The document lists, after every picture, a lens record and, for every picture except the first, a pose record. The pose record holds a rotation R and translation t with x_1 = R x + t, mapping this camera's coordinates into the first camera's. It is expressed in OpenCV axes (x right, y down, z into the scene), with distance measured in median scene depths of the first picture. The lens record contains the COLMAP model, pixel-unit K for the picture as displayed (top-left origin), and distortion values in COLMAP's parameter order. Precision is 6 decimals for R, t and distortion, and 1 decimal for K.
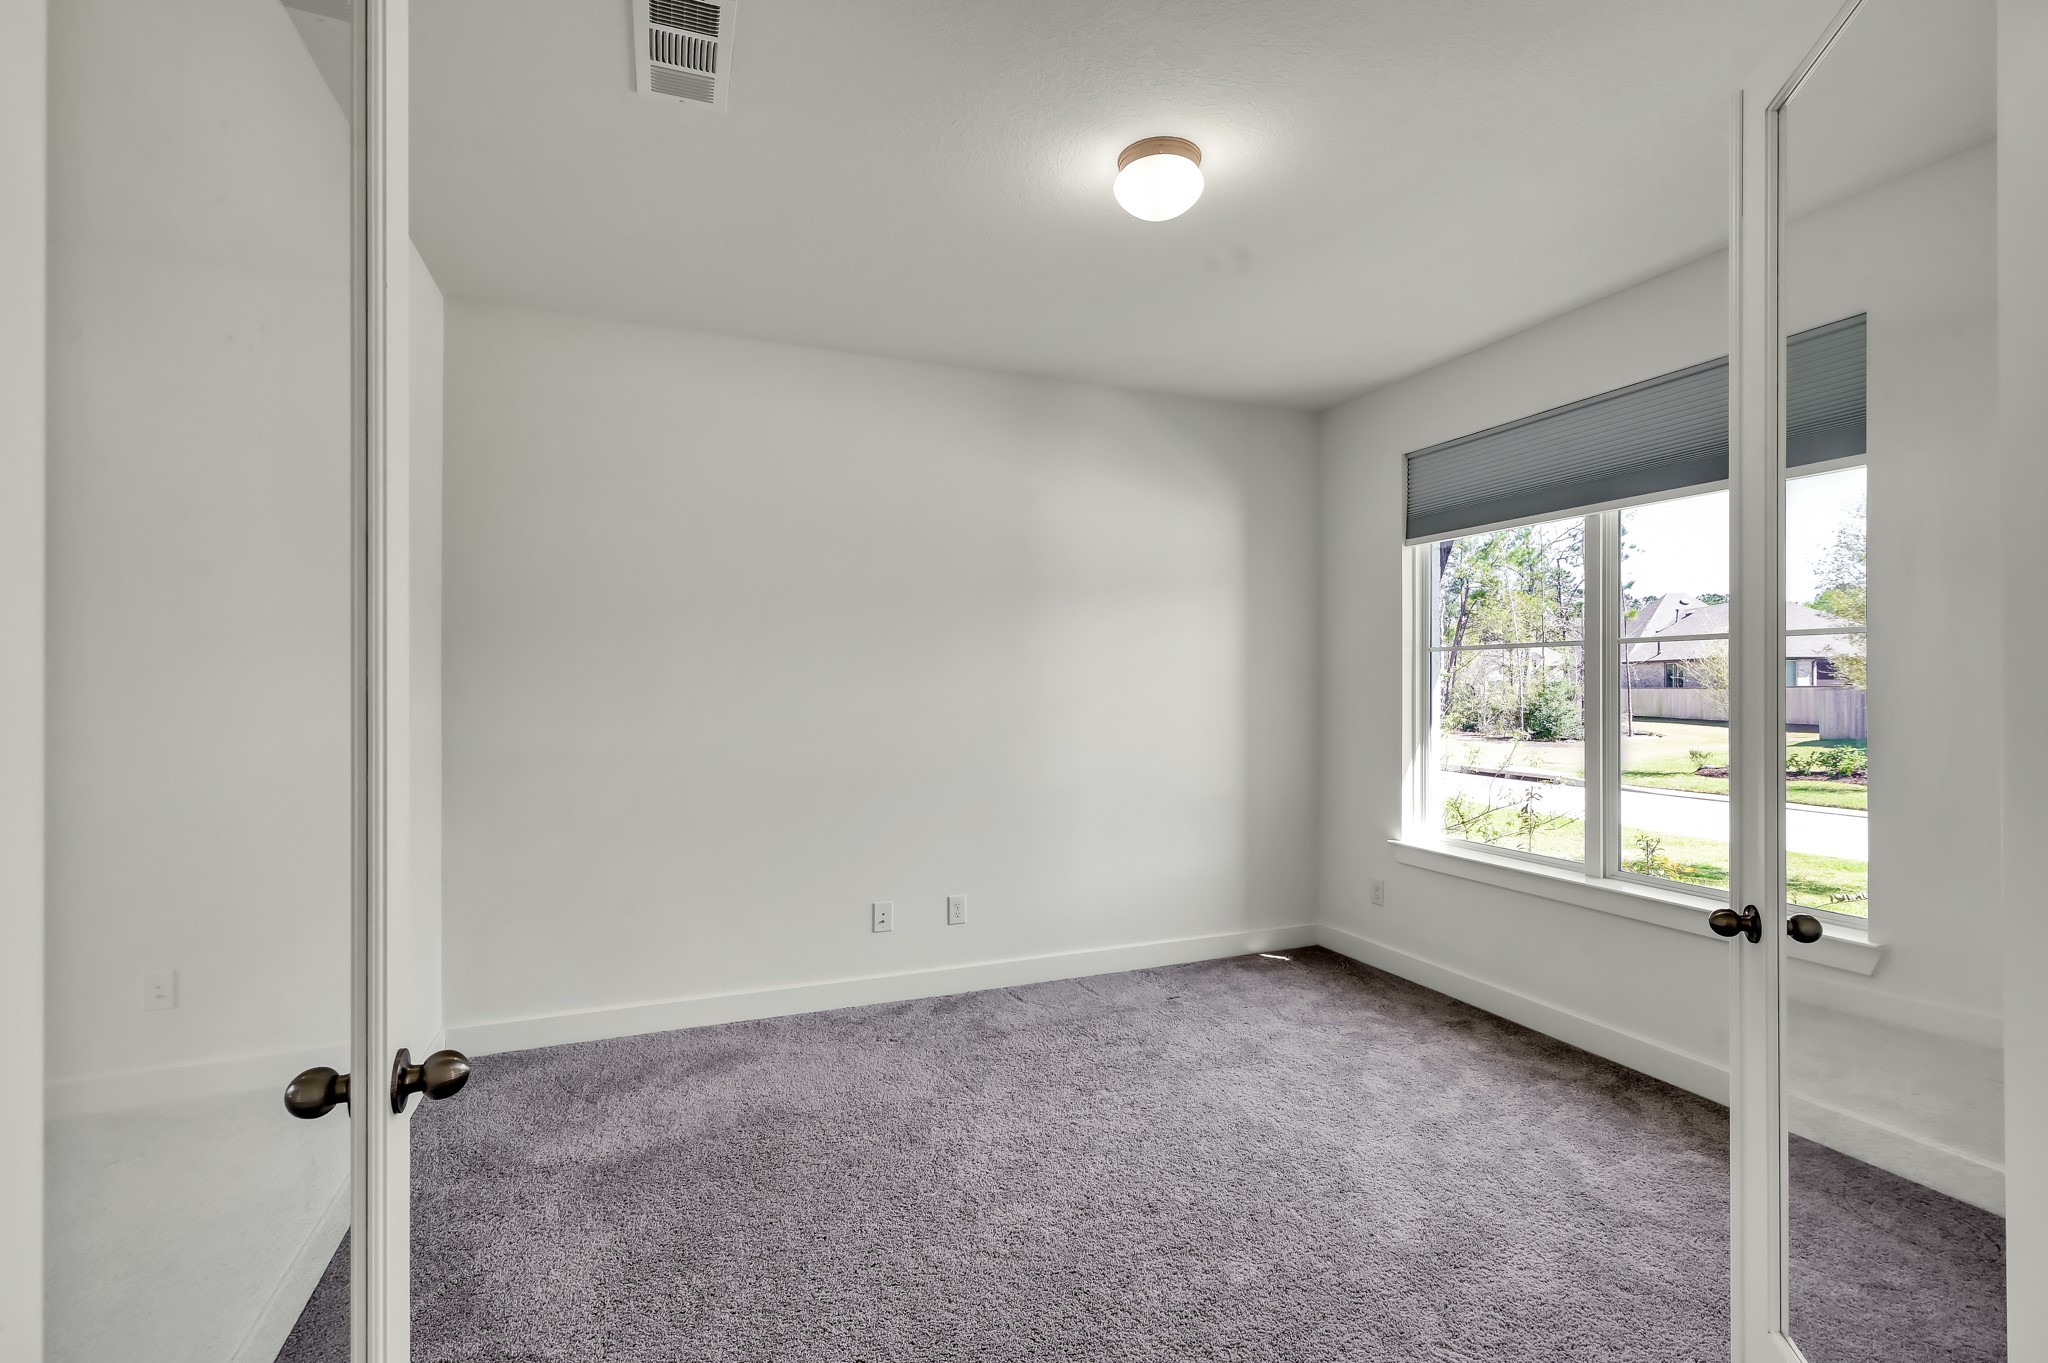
lens RADIAL K [[931.6, 0, 1027.5], [0, 931.6, 678.8], [0, 0, 1]] dist [-0.000670, -0.000109]
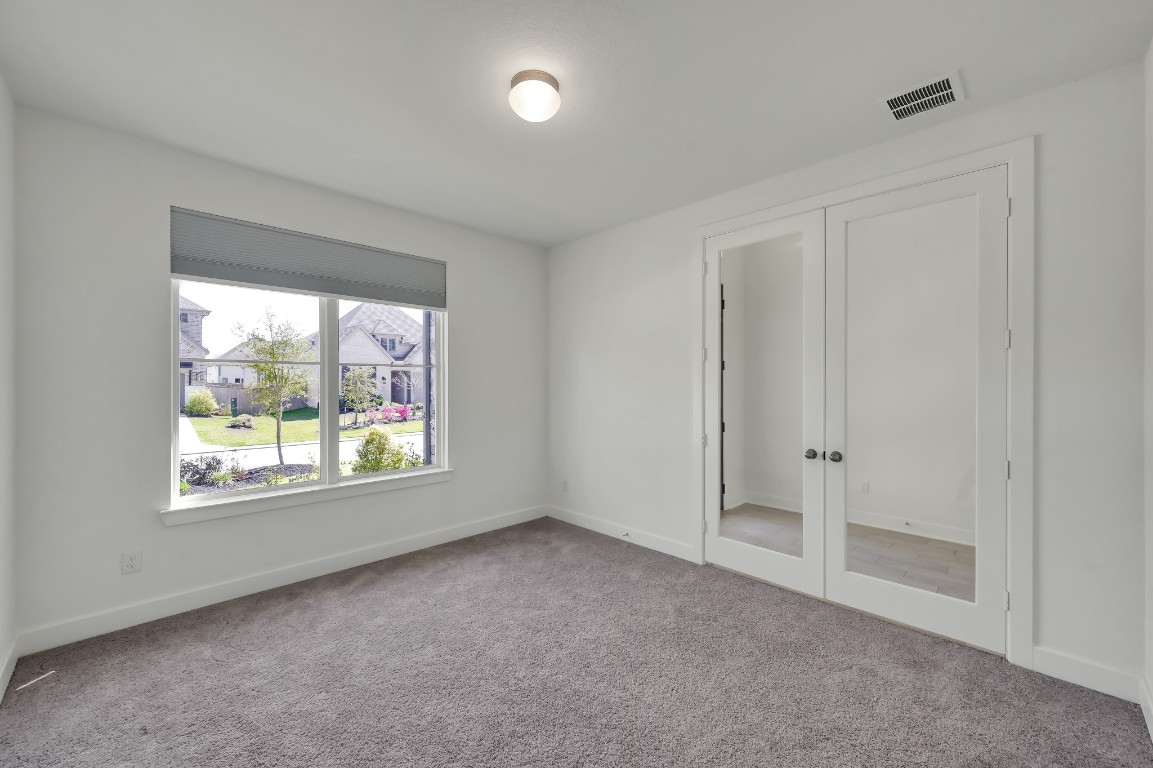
lens RADIAL K [[457.4, 0, 577.6], [0, 457.4, 387.4], [0, 0, 1]] dist [-0.003260, 0.001019]
pose [[-0.390663, -0.002079, 0.920531, -0.458221], [-0.000910, 0.999998, 0.001872, 0.007556], [-0.920533, -0.000106, -0.390664, 0.861038]]
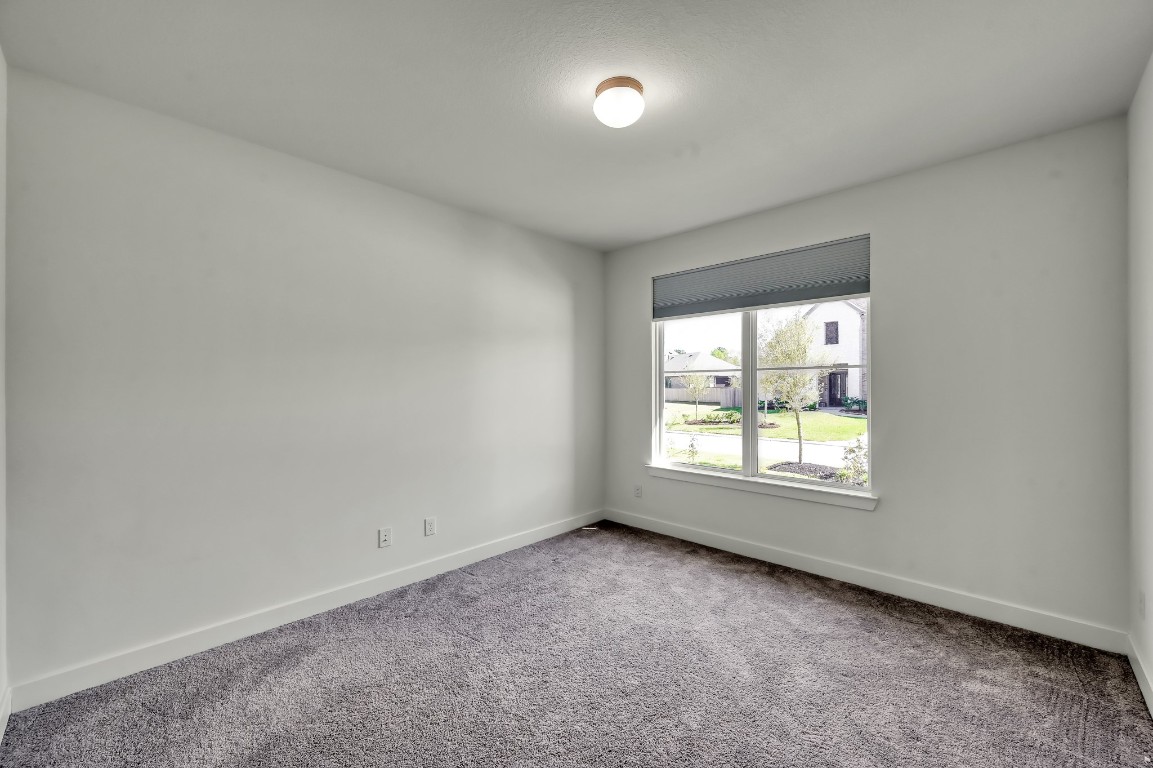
lens RADIAL K [[457.4, 0, 570.8], [0, 457.4, 385.2], [0, 0, 1]] dist [-0.003260, 0.001019]
pose [[0.913081, -0.002591, 0.407770, -0.202553], [0.002028, 0.999996, 0.001812, -0.005415], [-0.407773, -0.000827, 0.913083, 0.175731]]
